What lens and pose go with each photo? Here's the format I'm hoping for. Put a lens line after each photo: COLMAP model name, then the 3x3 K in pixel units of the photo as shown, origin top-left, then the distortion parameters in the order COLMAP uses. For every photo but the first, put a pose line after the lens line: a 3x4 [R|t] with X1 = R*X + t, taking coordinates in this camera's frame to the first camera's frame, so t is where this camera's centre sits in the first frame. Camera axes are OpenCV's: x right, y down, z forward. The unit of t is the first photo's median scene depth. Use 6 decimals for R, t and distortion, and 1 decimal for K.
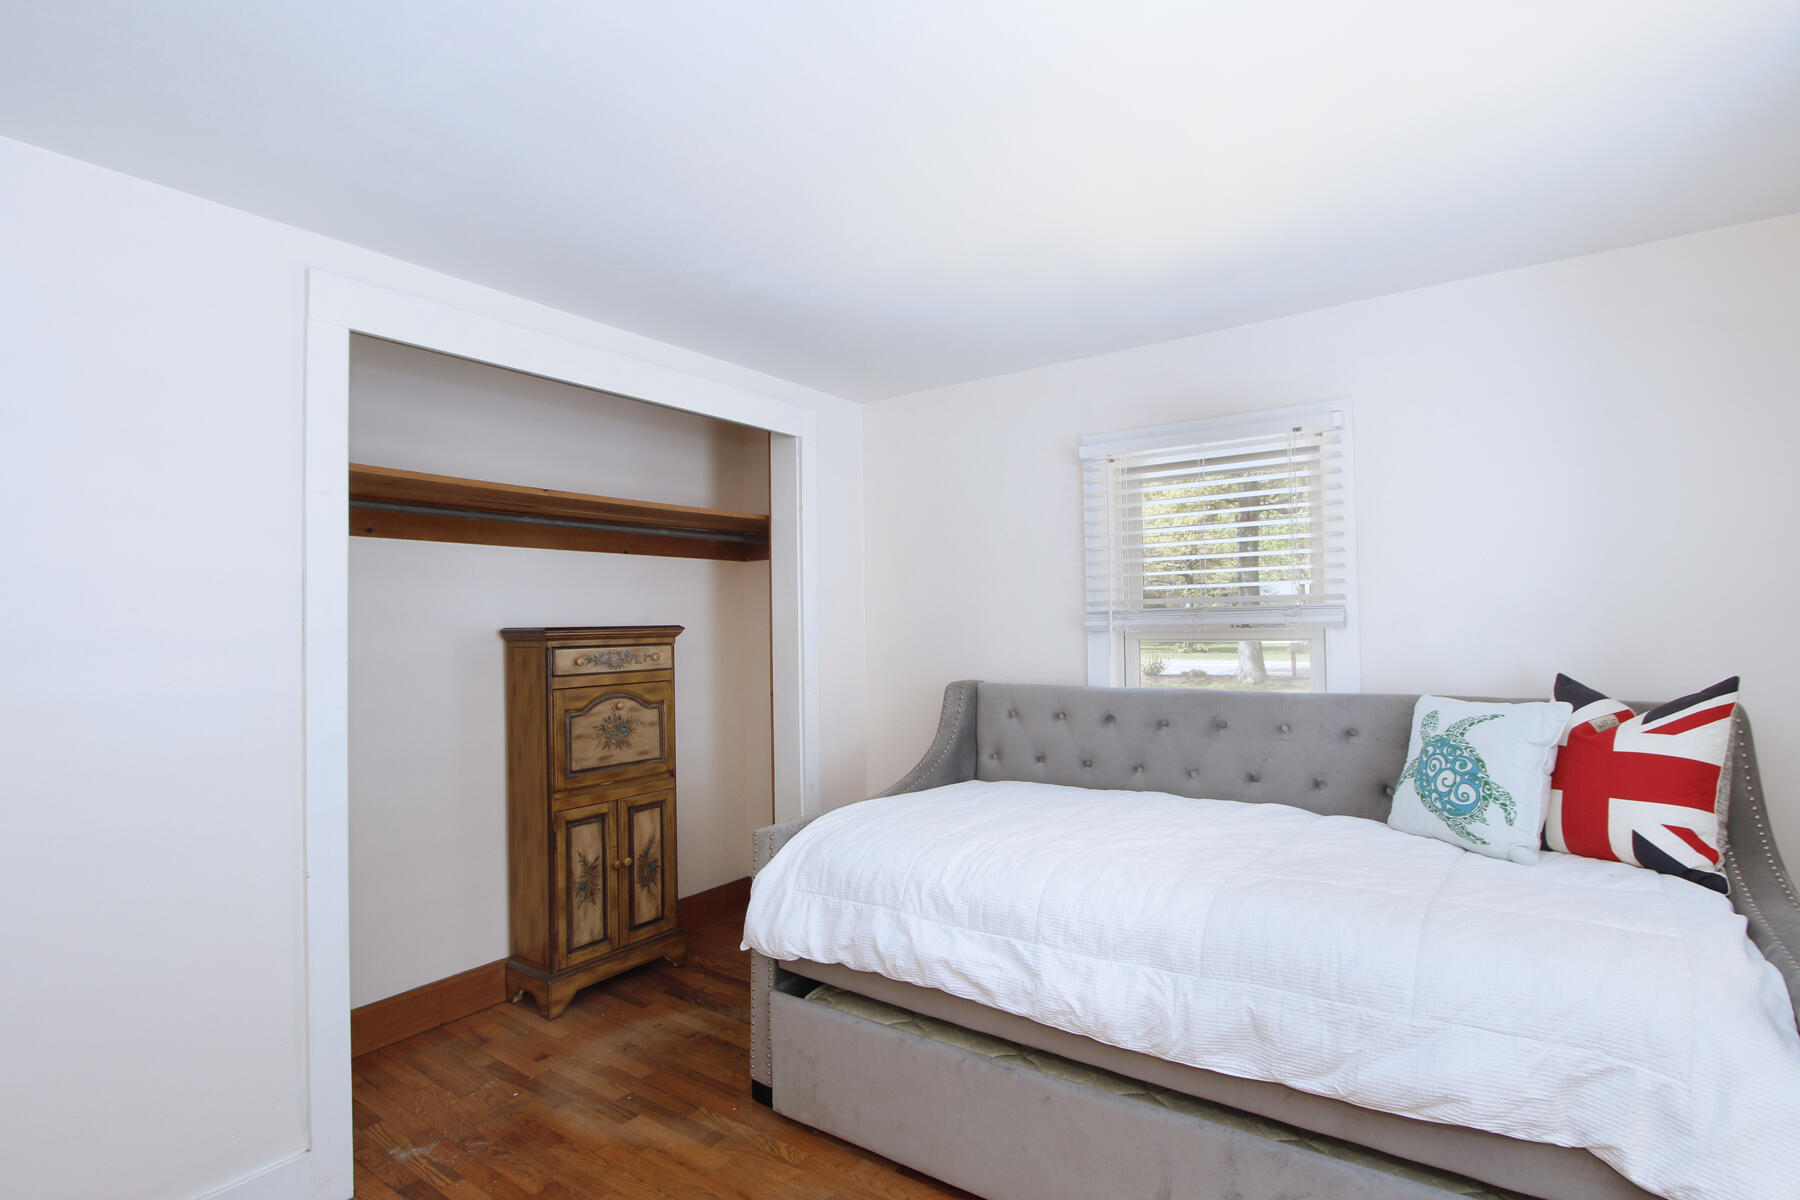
lens RADIAL K [[839.2, 0, 899.8], [0, 839.2, 595.5], [0, 0, 1]] dist [-0.000875, 0.000693]
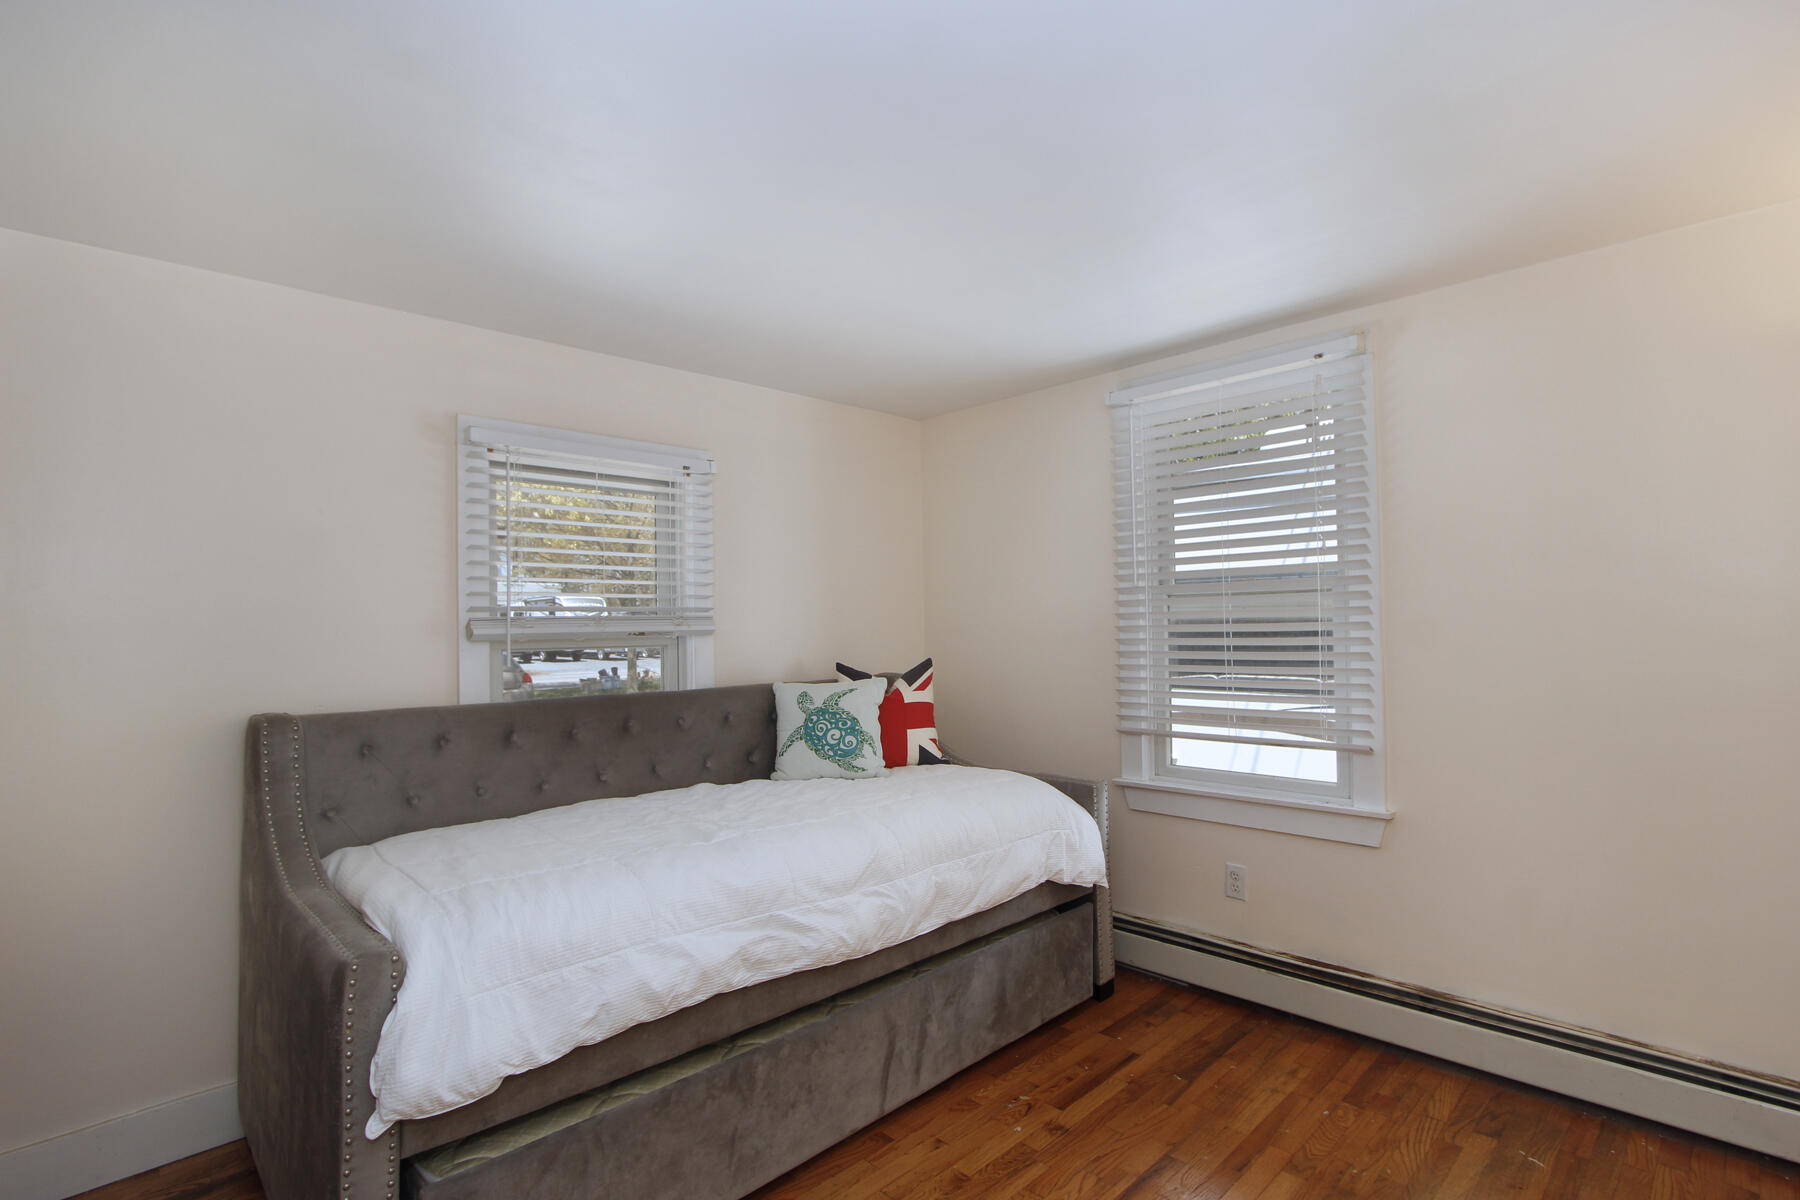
lens RADIAL K [[861.9, 0, 944.6], [0, 861.9, 605.1], [0, 0, 1]] dist [-0.027036, 0.000725]
pose [[0.206410, 0.043039, 0.977519, -0.807735], [-0.019867, 0.999011, -0.039790, 0.047303], [-0.978264, -0.011207, 0.207061, 0.503092]]
